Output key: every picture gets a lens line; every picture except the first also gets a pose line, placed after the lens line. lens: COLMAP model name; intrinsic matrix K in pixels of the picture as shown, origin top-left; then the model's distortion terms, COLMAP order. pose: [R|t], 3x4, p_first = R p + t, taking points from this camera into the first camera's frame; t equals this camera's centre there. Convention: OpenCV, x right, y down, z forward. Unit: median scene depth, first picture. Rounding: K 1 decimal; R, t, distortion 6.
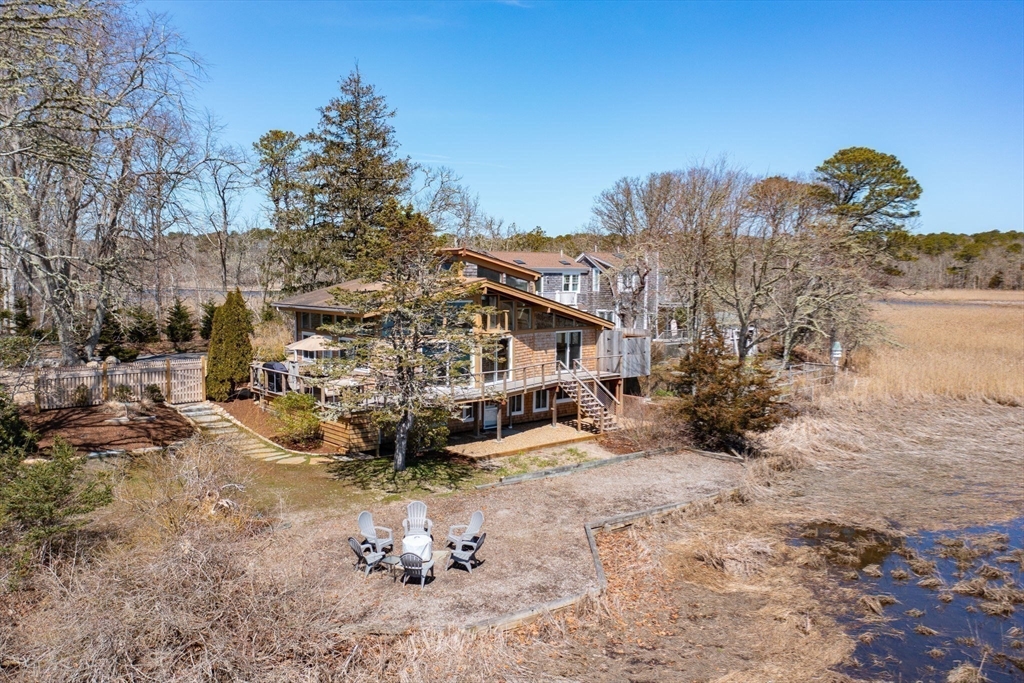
lens RADIAL K [[821.7, 0, 514.7], [0, 821.7, 335.5], [0, 0, 1]] dist [-0.032868, 0.003073]
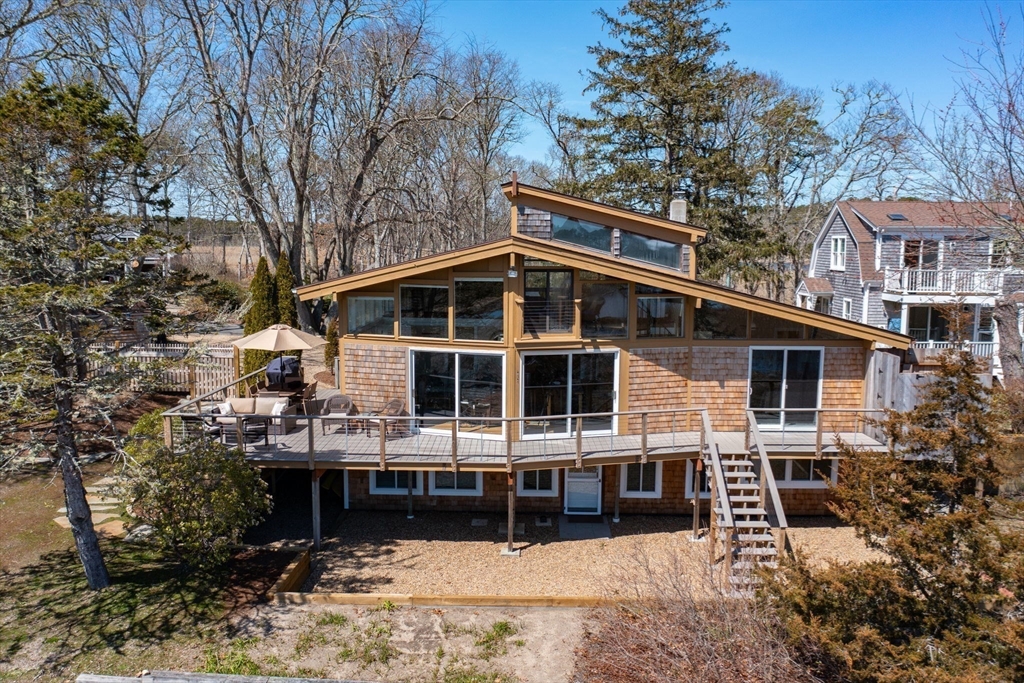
lens RADIAL K [[821.7, 0, 514.7], [0, 821.7, 335.5], [0, 0, 1]] dist [-0.032868, 0.003073]
pose [[0.745534, 0.071338, -0.662638, 0.286369], [-0.050329, 0.997442, 0.050757, -0.030617], [0.664564, -0.004491, 0.747218, 0.557812]]
